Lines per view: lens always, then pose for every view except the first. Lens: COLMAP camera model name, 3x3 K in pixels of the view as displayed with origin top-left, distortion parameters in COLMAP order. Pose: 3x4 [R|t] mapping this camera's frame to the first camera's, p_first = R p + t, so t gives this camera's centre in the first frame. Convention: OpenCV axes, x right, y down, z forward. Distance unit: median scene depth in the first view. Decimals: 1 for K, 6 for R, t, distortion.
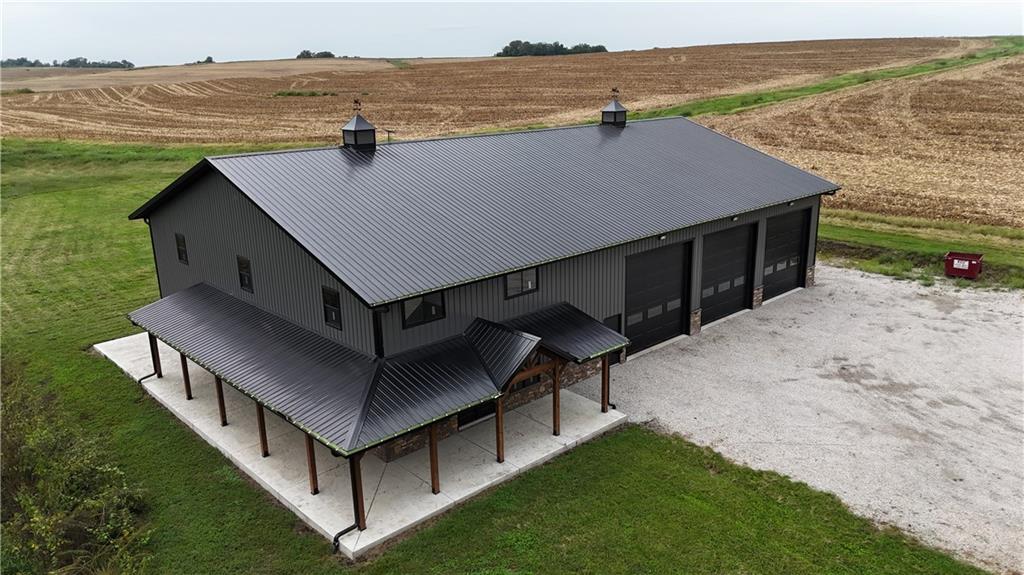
lens RADIAL K [[756.9, 0, 518.1], [0, 756.9, 285.2], [0, 0, 1]] dist [0.065312, -0.058116]
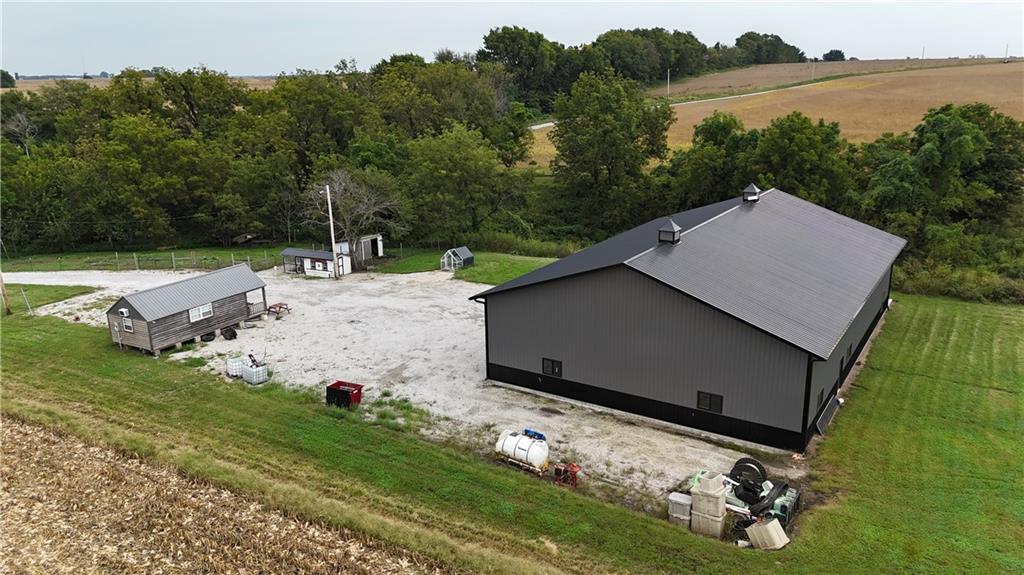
lens RADIAL K [[756.9, 0, 518.1], [0, 756.9, 282.2], [0, 0, 1]] dist [0.065312, -0.058116]
pose [[-0.969145, 0.099364, -0.225576, 0.773812], [-0.030538, 0.859698, 0.509889, -0.937157], [0.244592, 0.501045, -0.830138, 2.498332]]
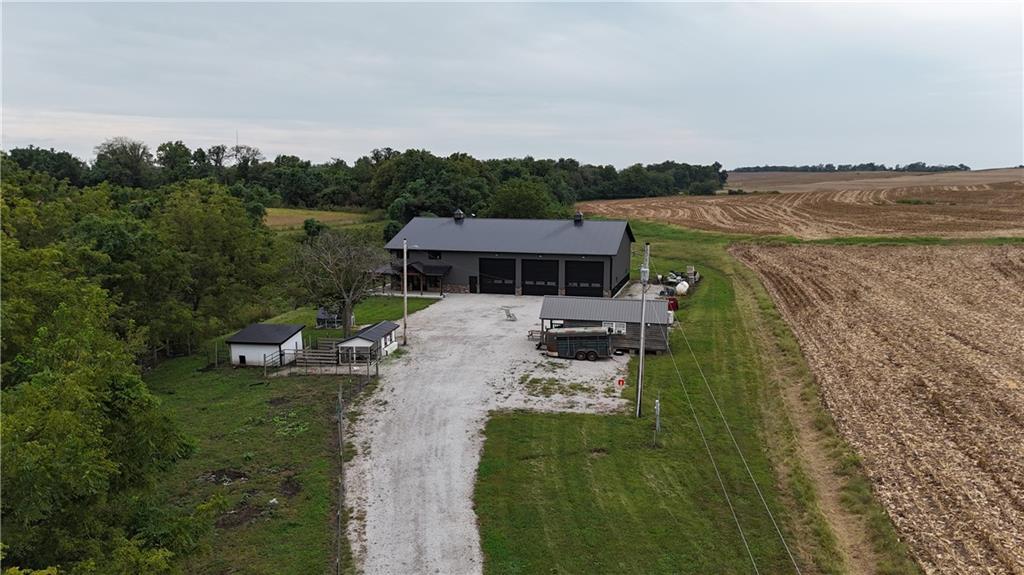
lens RADIAL K [[756.9, 0, 519.6], [0, 756.9, 286.8], [0, 0, 1]] dist [0.065312, -0.058116]
pose [[0.525612, 0.137878, -0.839477, 2.687082], [-0.240334, 0.970649, 0.008945, 0.009265], [0.816071, 0.197053, 0.543321, -0.484606]]
